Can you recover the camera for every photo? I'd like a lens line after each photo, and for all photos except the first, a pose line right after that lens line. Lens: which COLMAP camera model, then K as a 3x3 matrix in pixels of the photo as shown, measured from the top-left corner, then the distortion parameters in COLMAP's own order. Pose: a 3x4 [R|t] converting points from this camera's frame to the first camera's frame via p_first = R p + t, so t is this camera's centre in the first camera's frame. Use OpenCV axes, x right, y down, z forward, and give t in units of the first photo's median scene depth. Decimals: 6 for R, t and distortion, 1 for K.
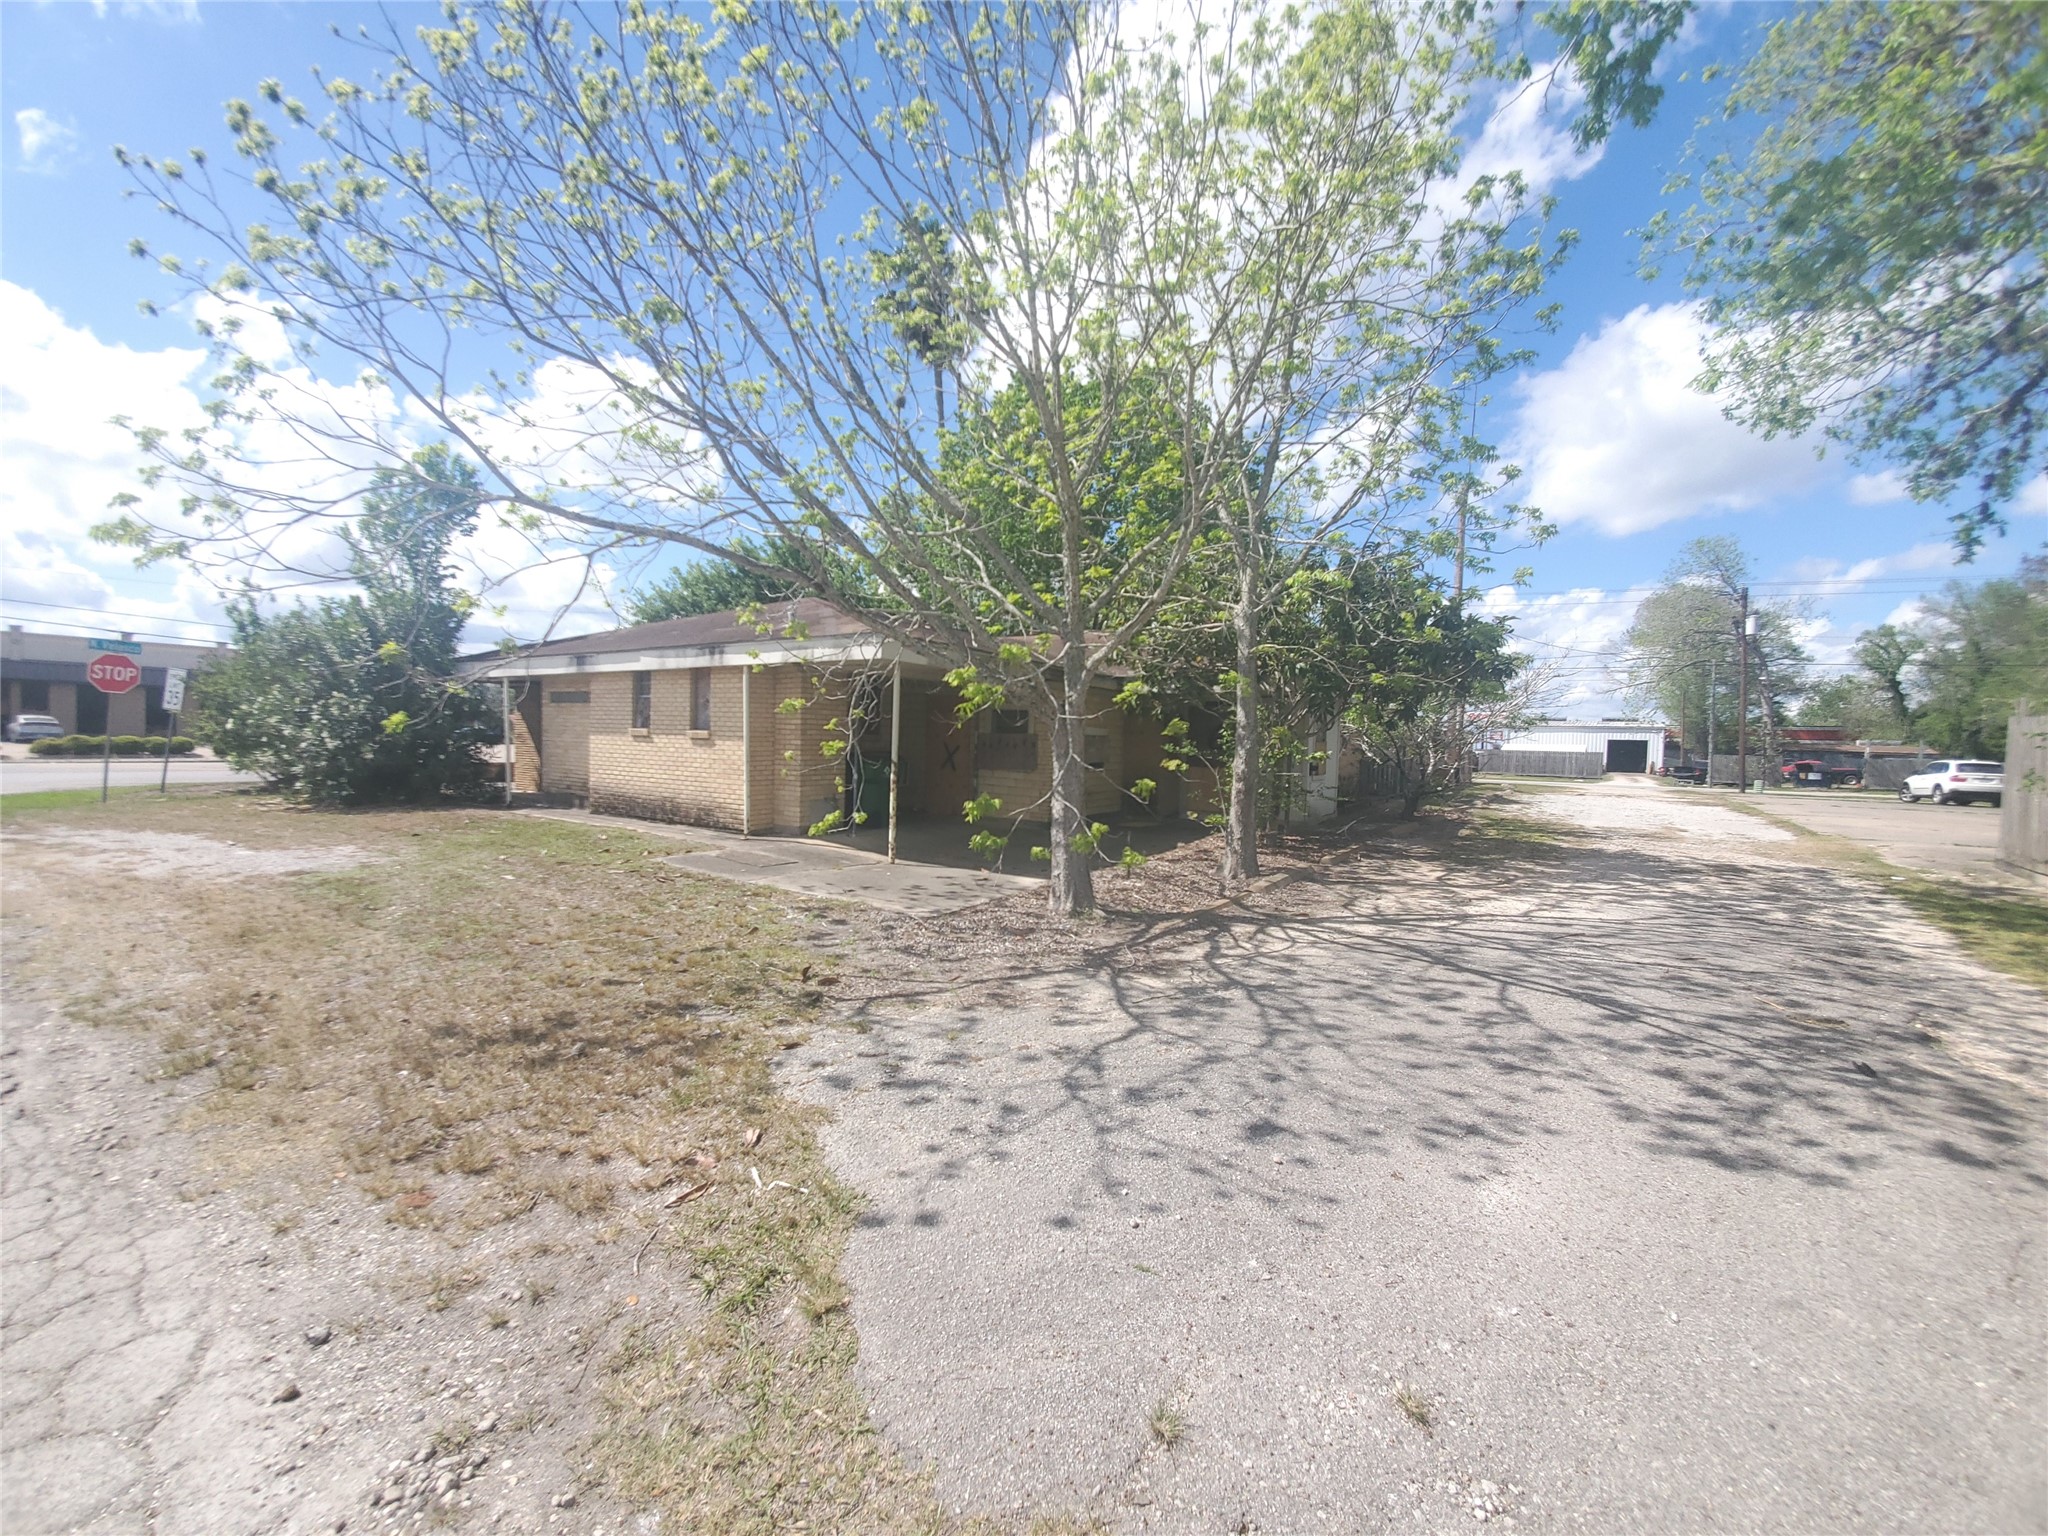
lens RADIAL K [[813.6, 0, 1023.2], [0, 813.6, 757.2], [0, 0, 1]] dist [0.000785, -0.011540]
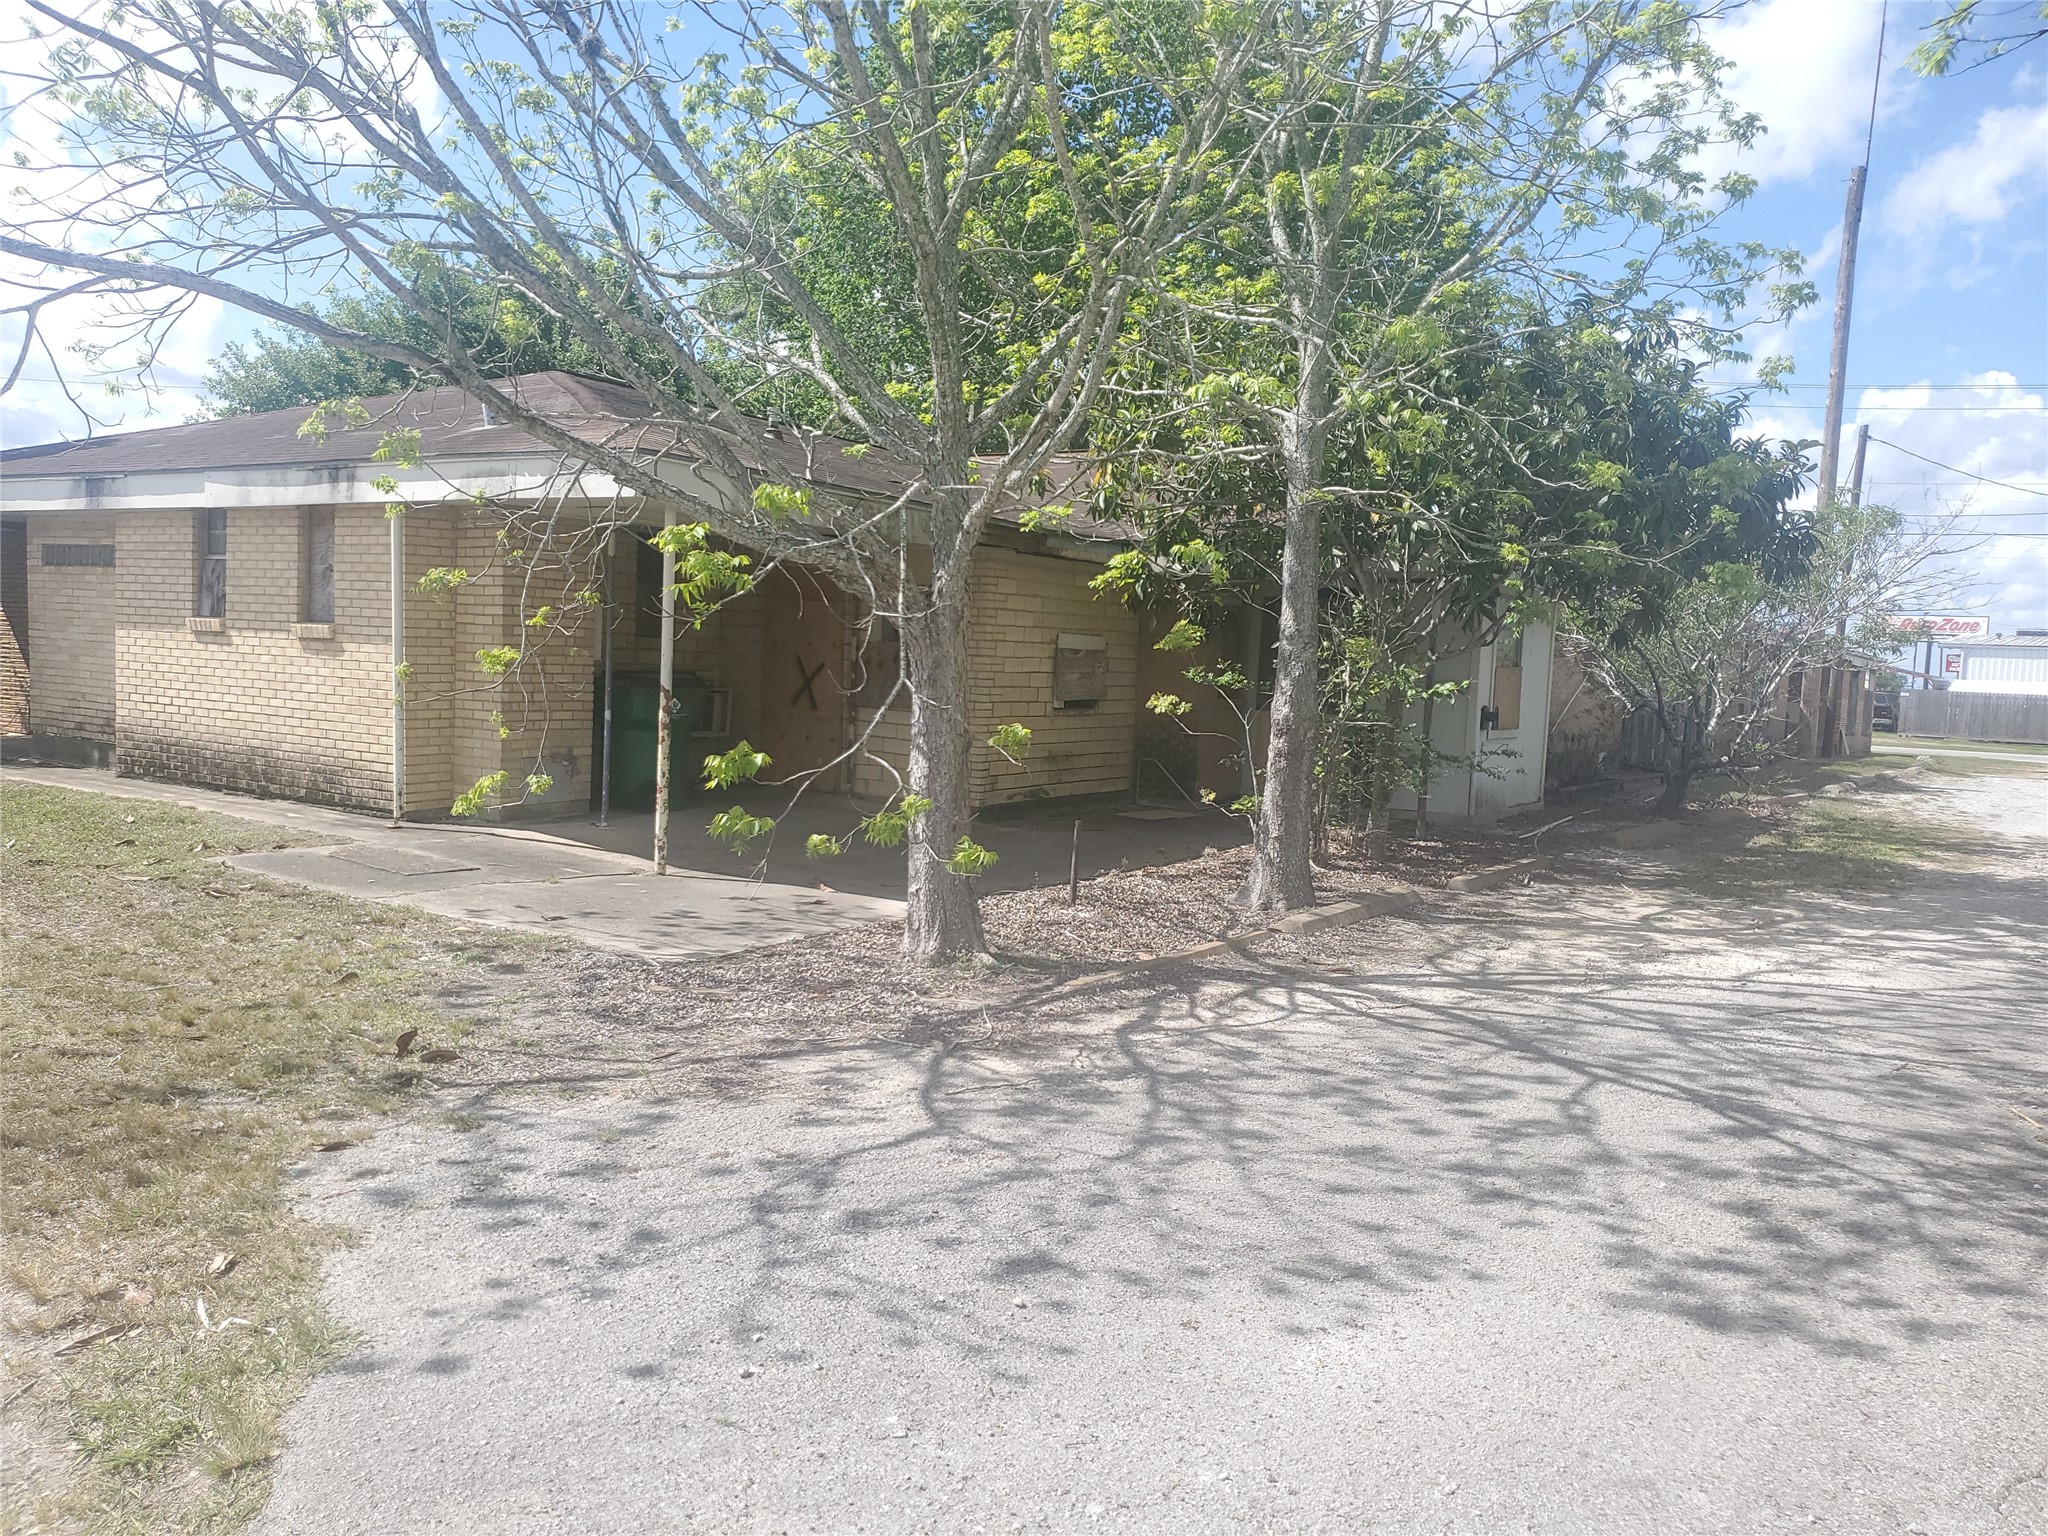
lens RADIAL K [[1569.0, 0, 1024.0], [0, 1569.0, 768.0], [0, 0, 1]] dist [0.007250, -0.007777]
pose [[0.999679, 0.017581, 0.018238, 0.153338], [-0.018487, 0.998539, 0.050778, 0.001713], [-0.017319, -0.051098, 0.998543, -0.127024]]
